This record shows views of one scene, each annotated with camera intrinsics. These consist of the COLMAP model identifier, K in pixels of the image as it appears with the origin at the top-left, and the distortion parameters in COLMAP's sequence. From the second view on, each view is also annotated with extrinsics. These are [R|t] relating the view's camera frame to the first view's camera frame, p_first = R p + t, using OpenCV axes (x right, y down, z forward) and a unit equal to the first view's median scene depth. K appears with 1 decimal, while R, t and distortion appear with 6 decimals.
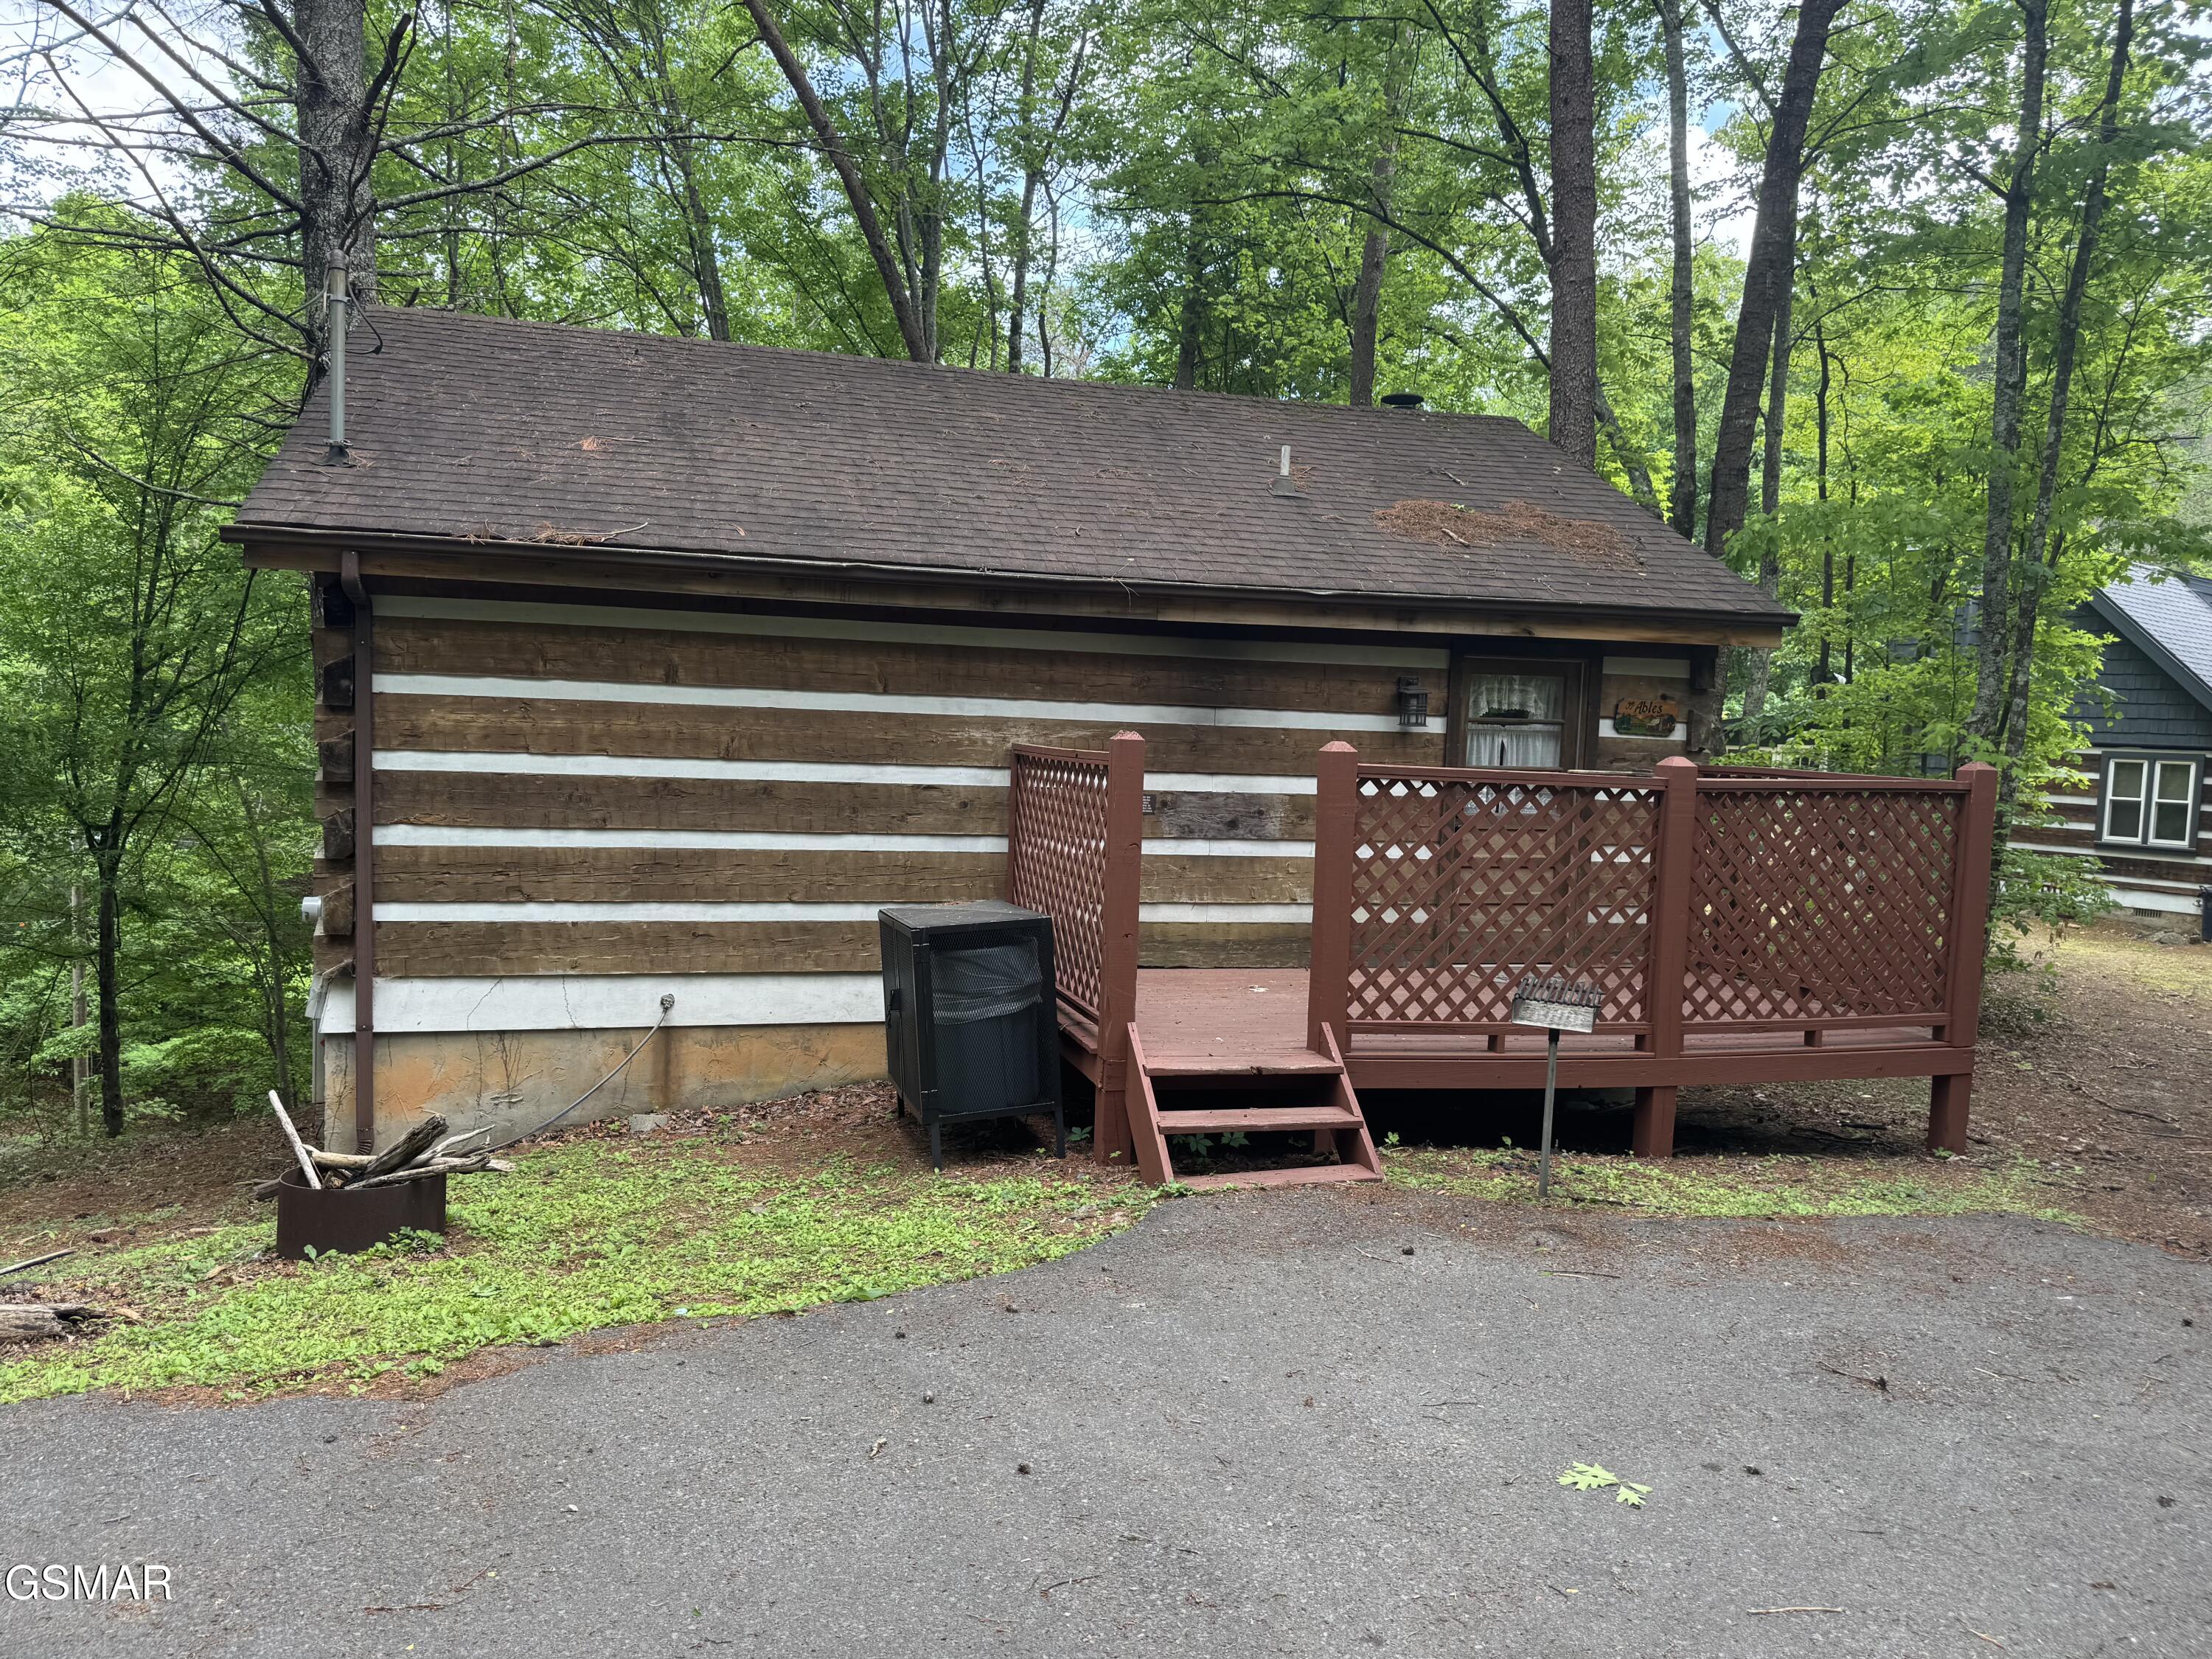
lens RADIAL K [[1542.4, 0, 1110.5], [0, 1542.4, 825.3], [0, 0, 1]] dist [0.022977, -0.012404]
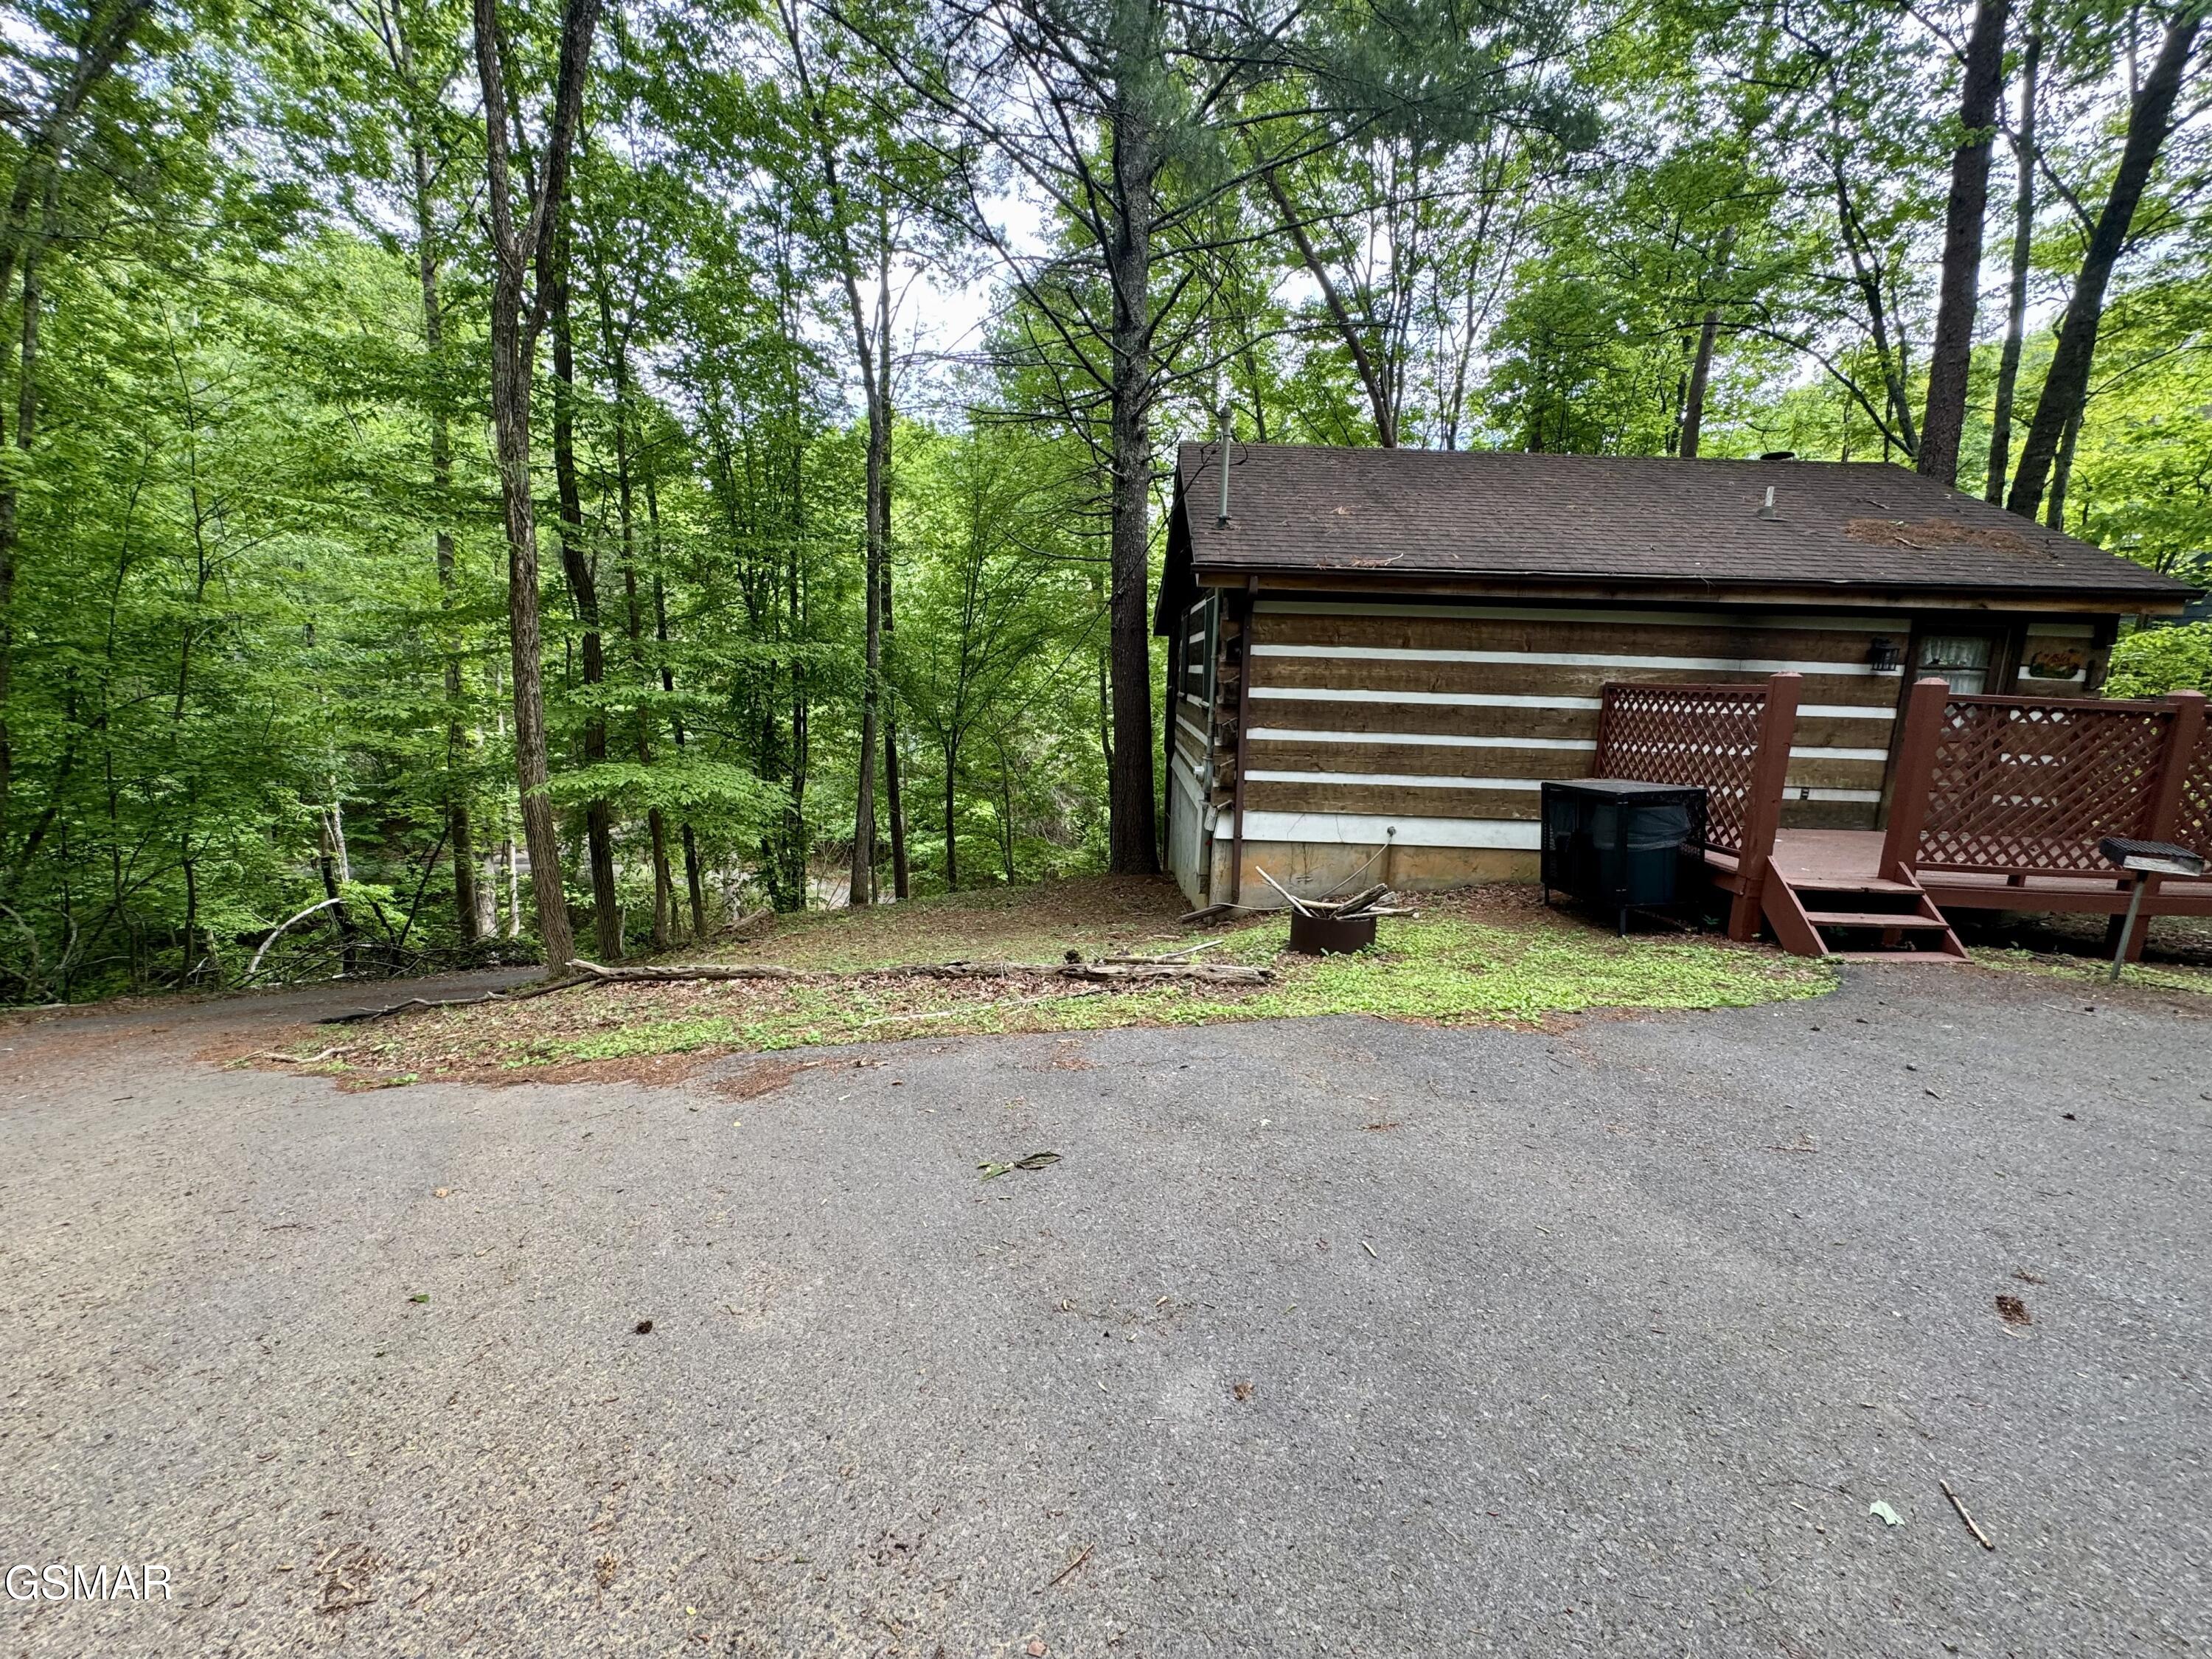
lens RADIAL K [[888.1, 0, 1093.5], [0, 888.1, 822.9], [0, 0, 1]] dist [-0.002795, 0.000813]
pose [[0.959450, 0.041691, -0.278779, -0.341807], [-0.014353, 0.994945, 0.099393, 0.009722], [0.281514, -0.091361, 0.955198, -0.069202]]
